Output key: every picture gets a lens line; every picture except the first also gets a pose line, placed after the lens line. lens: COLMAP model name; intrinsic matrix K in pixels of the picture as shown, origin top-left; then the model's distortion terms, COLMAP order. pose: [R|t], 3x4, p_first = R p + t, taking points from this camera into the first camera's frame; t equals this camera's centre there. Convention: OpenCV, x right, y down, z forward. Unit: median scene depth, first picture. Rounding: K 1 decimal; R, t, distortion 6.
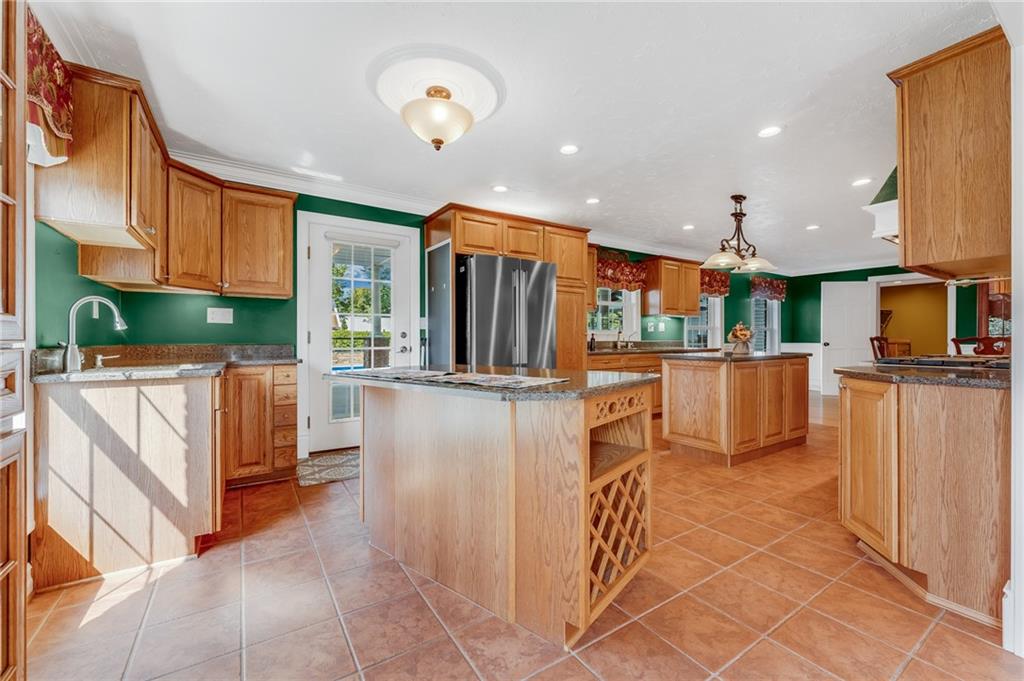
lens RADIAL K [[411.3, 0, 509.0], [0, 411.3, 338.6], [0, 0, 1]] dist [-0.001415, -0.000430]
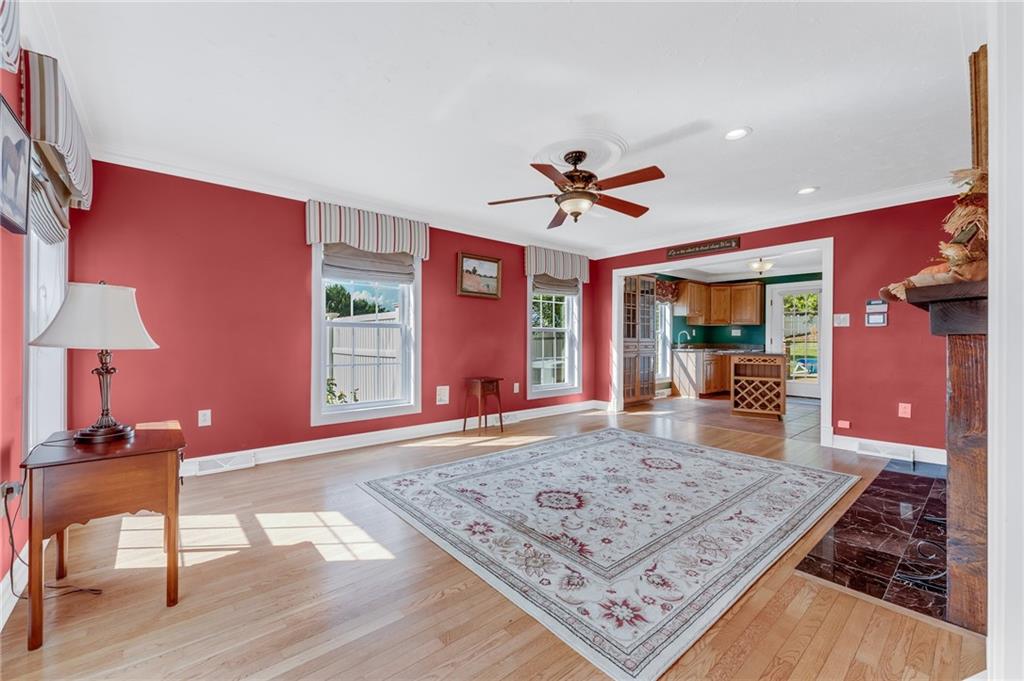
lens RADIAL K [[411.3, 0, 508.3], [0, 411.3, 342.4], [0, 0, 1]] dist [-0.001415, -0.000430]
pose [[0.124658, 0.001856, -0.992198, 1.758554], [-0.007764, 0.999969, 0.000895, 0.013252], [0.992169, 0.007592, 0.124669, -0.772818]]
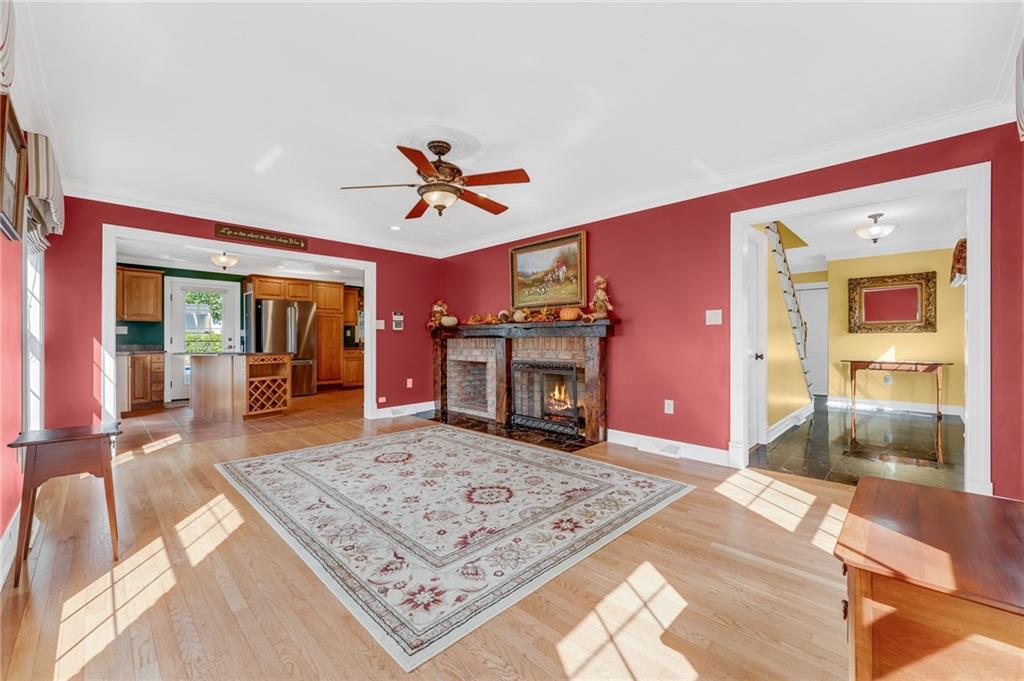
lens RADIAL K [[411.3, 0, 507.8], [0, 411.3, 338.0], [0, 0, 1]] dist [-0.001415, -0.000430]
pose [[0.978411, -0.004892, 0.206610, 0.777472], [0.006856, 0.999938, -0.008791, 0.013487], [-0.206554, 0.010017, 0.978384, -1.431989]]
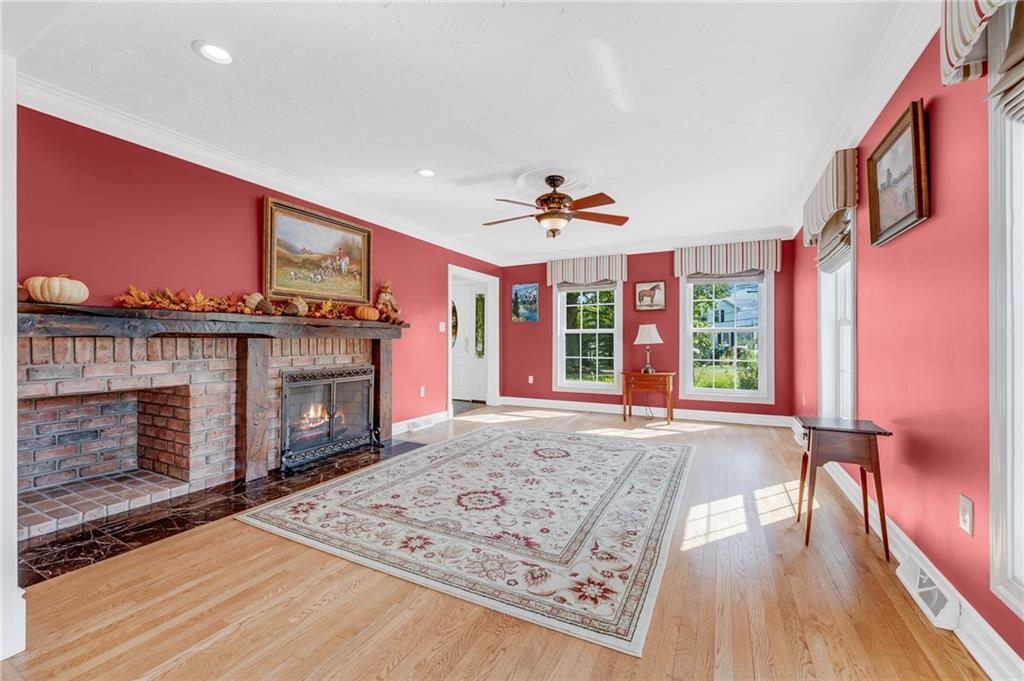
lens RADIAL K [[411.3, 0, 507.0], [0, 411.3, 339.9], [0, 0, 1]] dist [-0.001415, -0.000430]
pose [[-0.489783, 0.000154, 0.871844, -0.081338], [0.002315, 0.999997, 0.001124, 0.003155], [-0.871841, 0.002569, -0.489782, 0.156309]]
